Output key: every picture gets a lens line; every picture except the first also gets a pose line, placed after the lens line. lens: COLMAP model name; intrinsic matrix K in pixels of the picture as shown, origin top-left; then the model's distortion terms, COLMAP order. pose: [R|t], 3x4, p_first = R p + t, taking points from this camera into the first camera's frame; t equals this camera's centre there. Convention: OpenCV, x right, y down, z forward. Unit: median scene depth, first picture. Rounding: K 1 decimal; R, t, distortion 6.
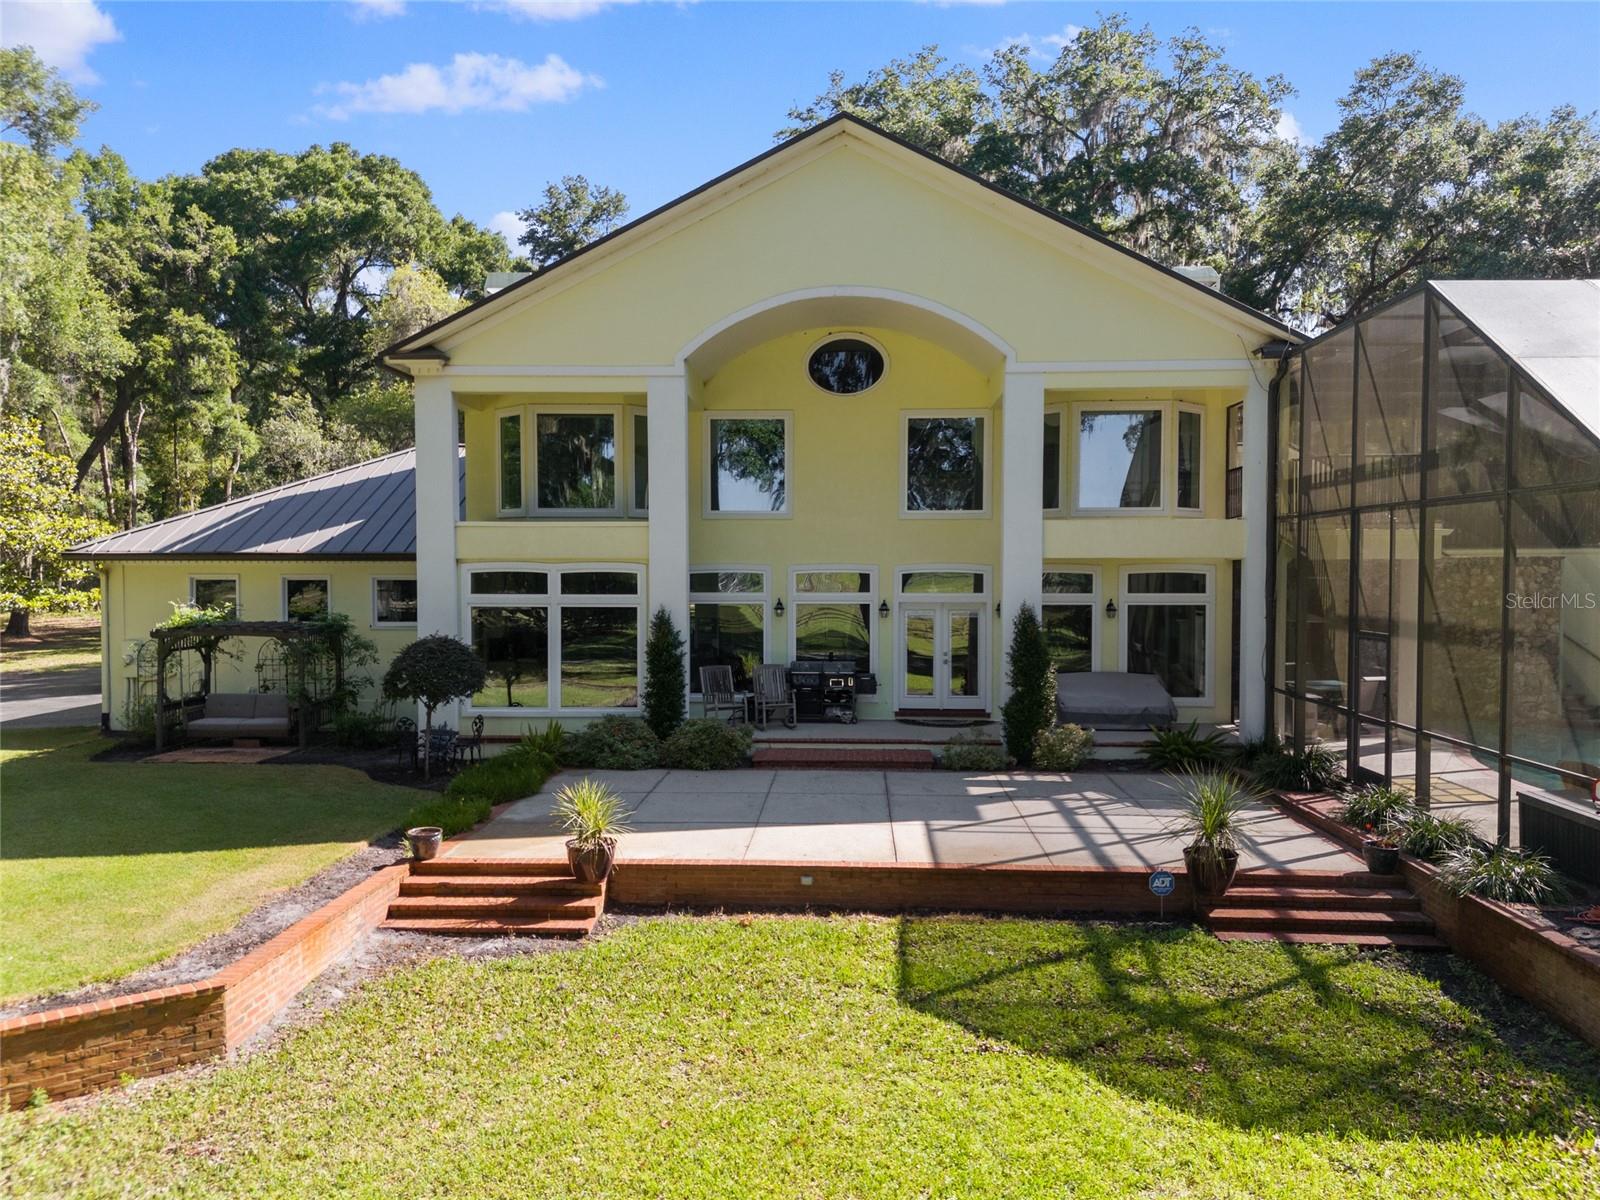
lens RADIAL K [[1186.6, 0, 793.2], [0, 1186.6, 602.5], [0, 0, 1]] dist [0.062641, -0.072599]
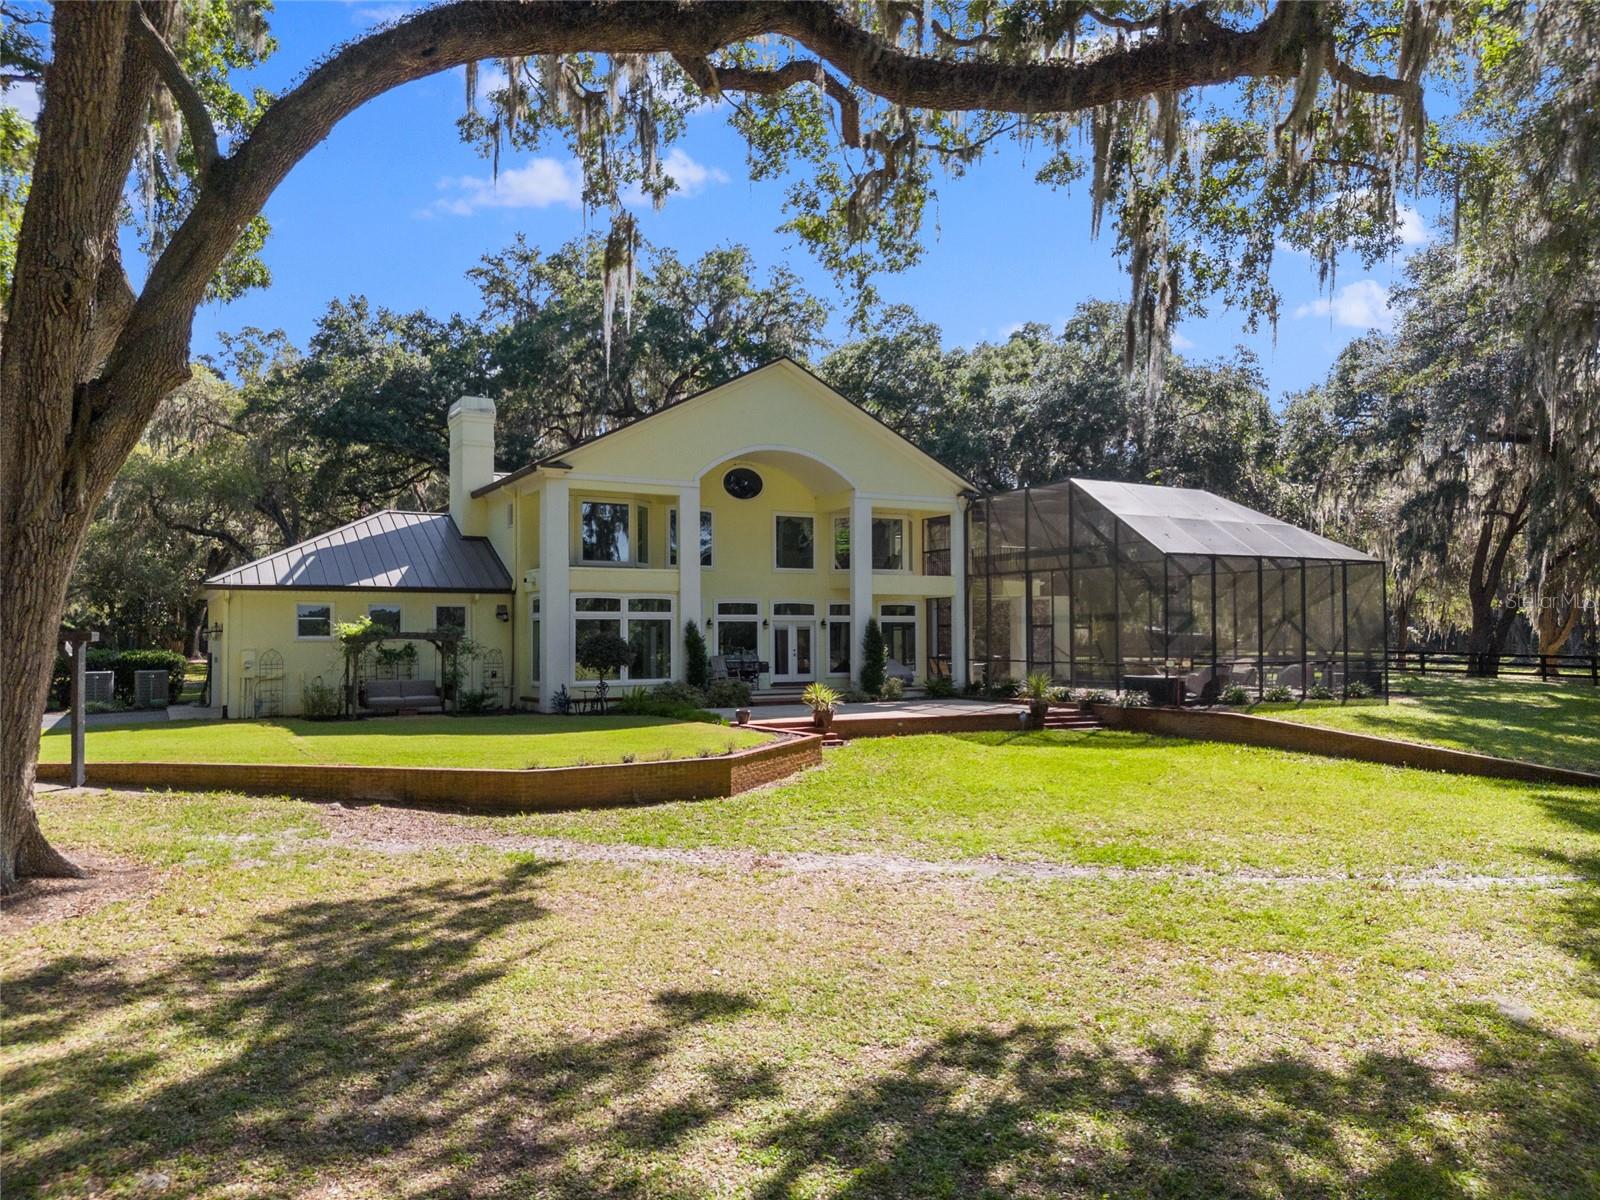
lens RADIAL K [[1186.6, 0, 800.3], [0, 1186.6, 602.4], [0, 0, 1]] dist [0.062641, -0.072599]
pose [[0.853898, 0.012618, 0.520287, -0.855220], [0.018187, 0.998372, -0.054061, 0.074539], [-0.520122, 0.055625, 0.852278, -0.550973]]
